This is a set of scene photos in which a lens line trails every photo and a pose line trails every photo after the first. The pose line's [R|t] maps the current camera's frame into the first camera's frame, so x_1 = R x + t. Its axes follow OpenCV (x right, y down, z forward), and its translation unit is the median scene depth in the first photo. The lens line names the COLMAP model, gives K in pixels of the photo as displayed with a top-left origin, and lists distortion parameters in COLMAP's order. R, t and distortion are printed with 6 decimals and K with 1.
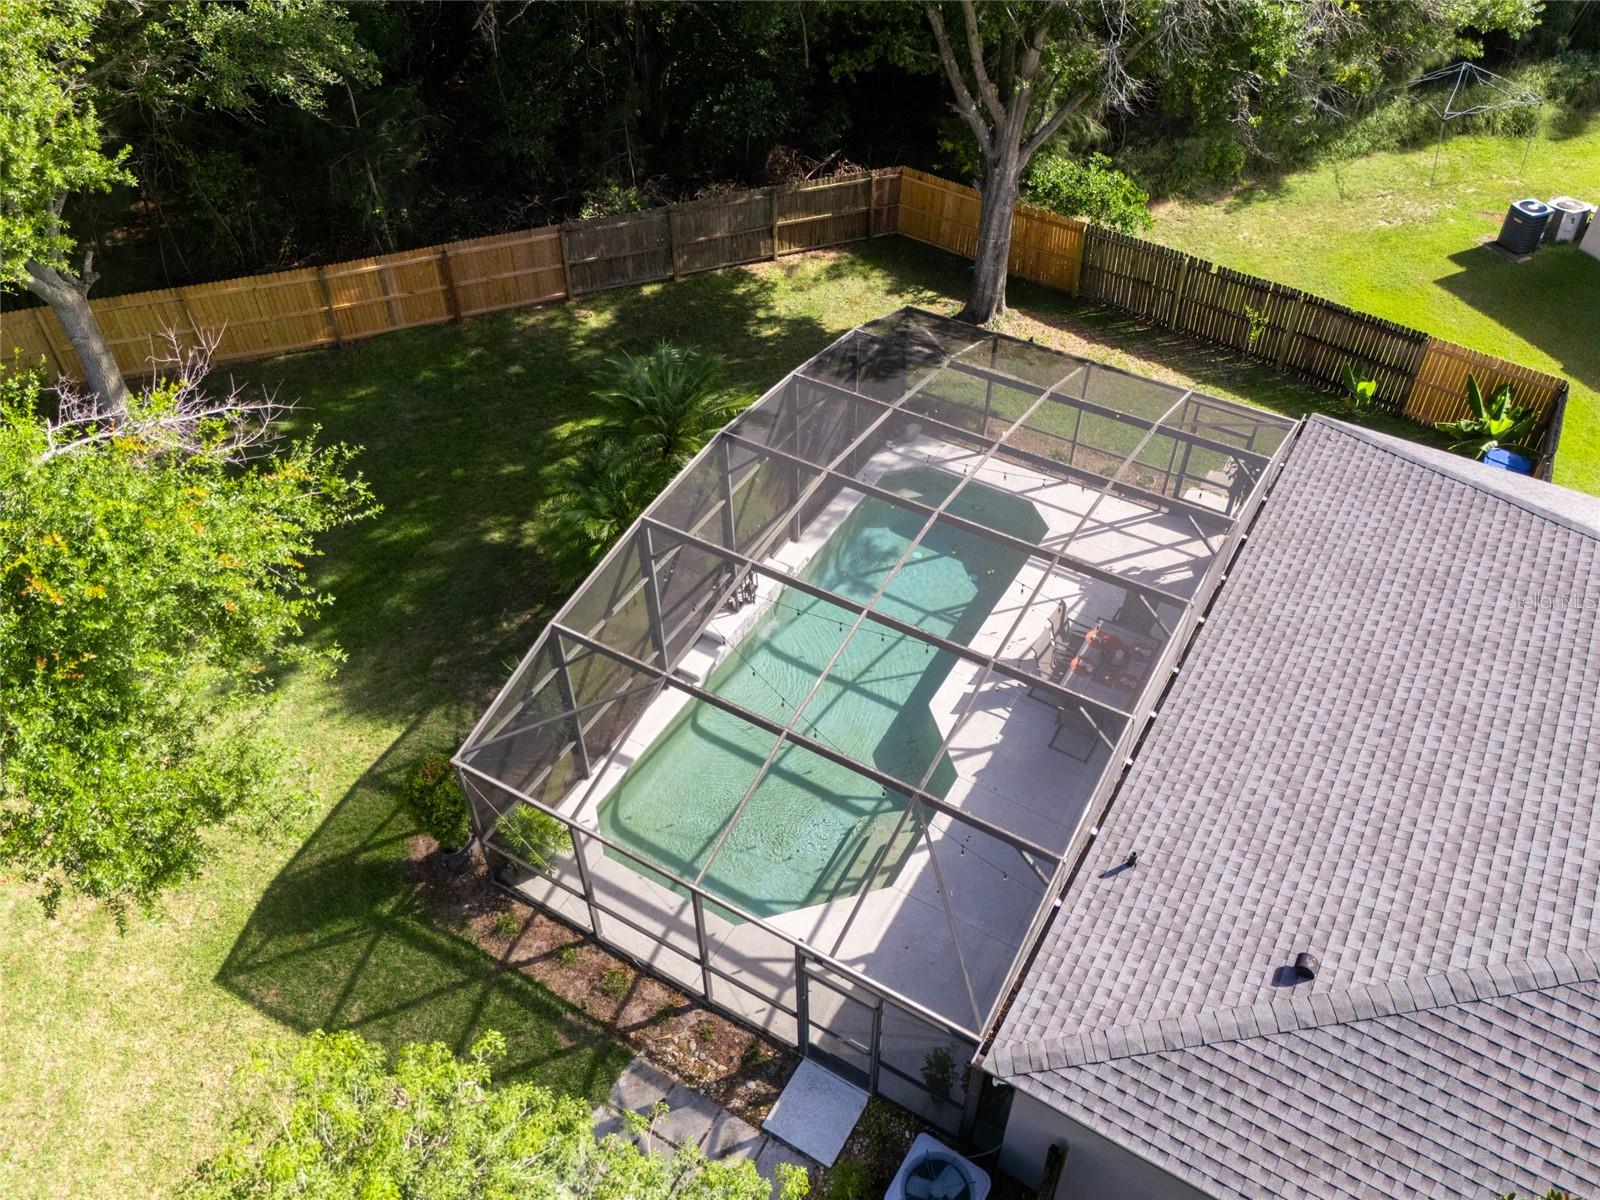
lens RADIAL K [[1205.3, 0, 797.8], [0, 1205.3, 599.8], [0, 0, 1]] dist [0.060905, 0.001278]
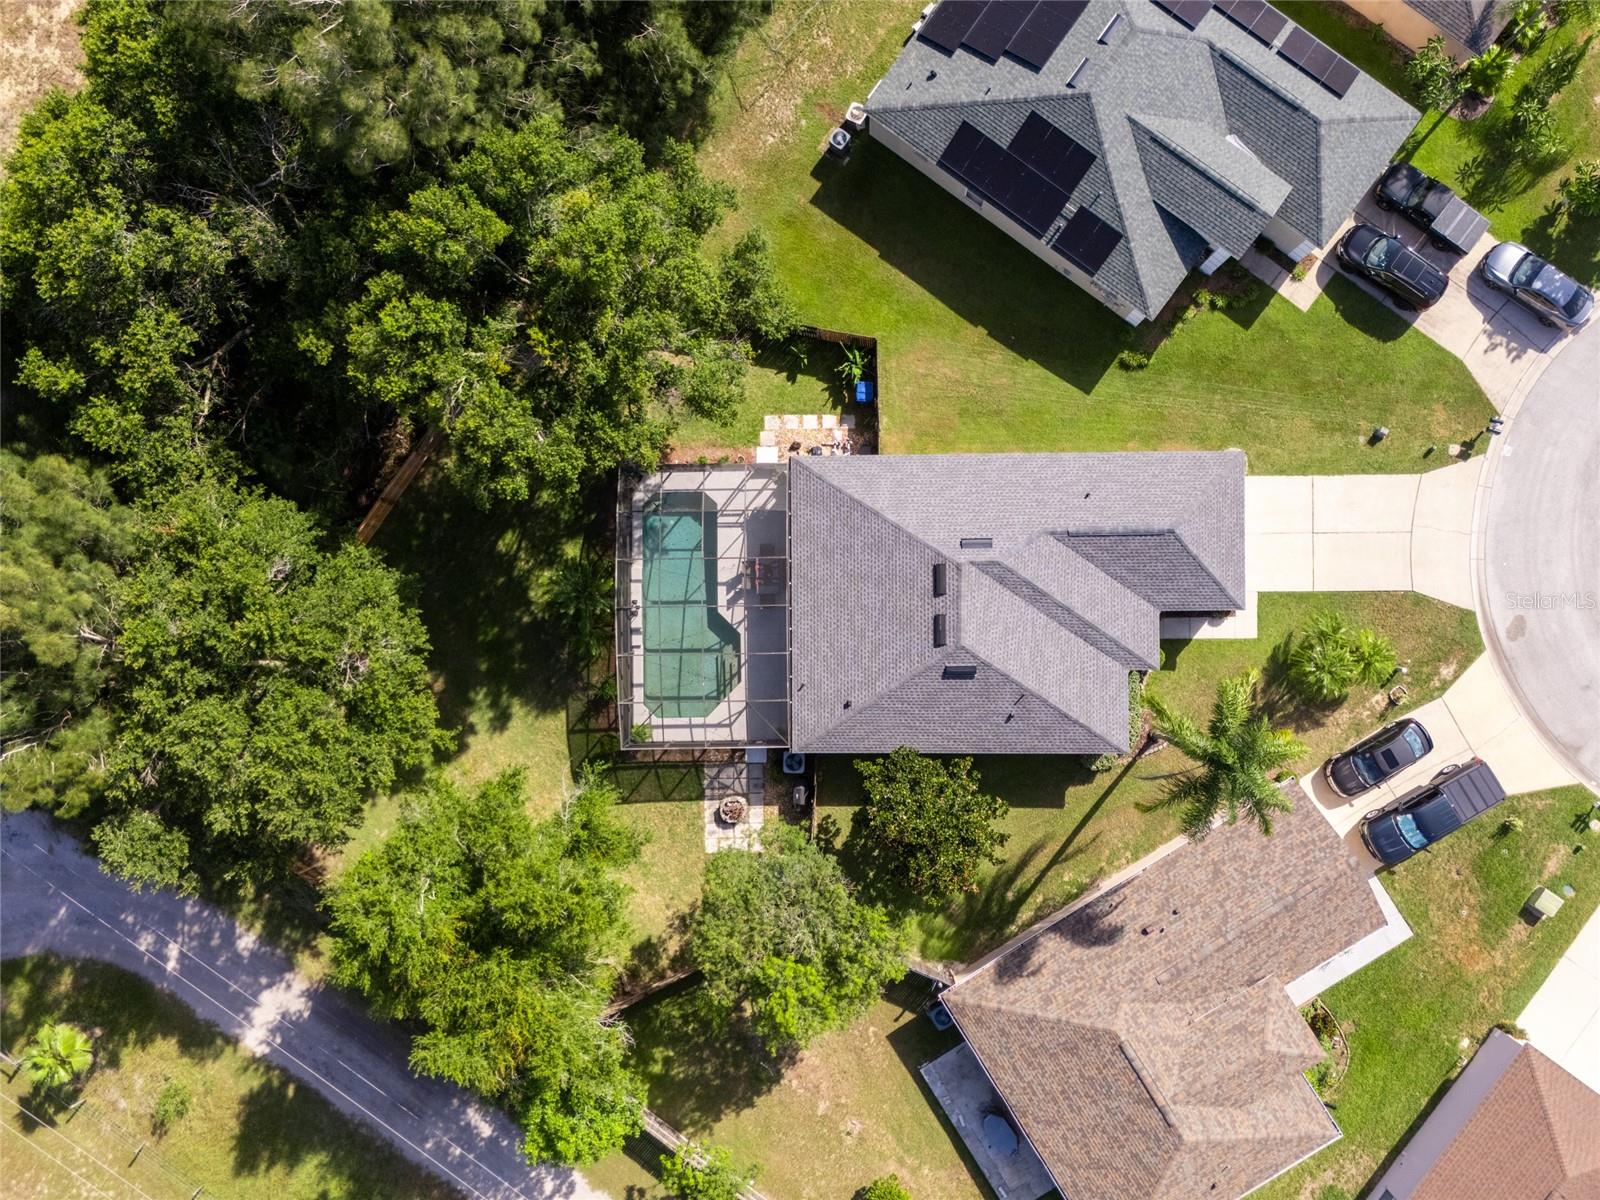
lens RADIAL K [[1205.3, 0, 801.6], [0, 1205.3, 599.9], [0, 0, 1]] dist [0.060905, 0.001278]
pose [[0.854731, -0.516679, -0.049772, 0.418325], [0.393816, 0.583026, 0.710626, -1.804163], [-0.338148, -0.626995, 0.701807, -0.997424]]
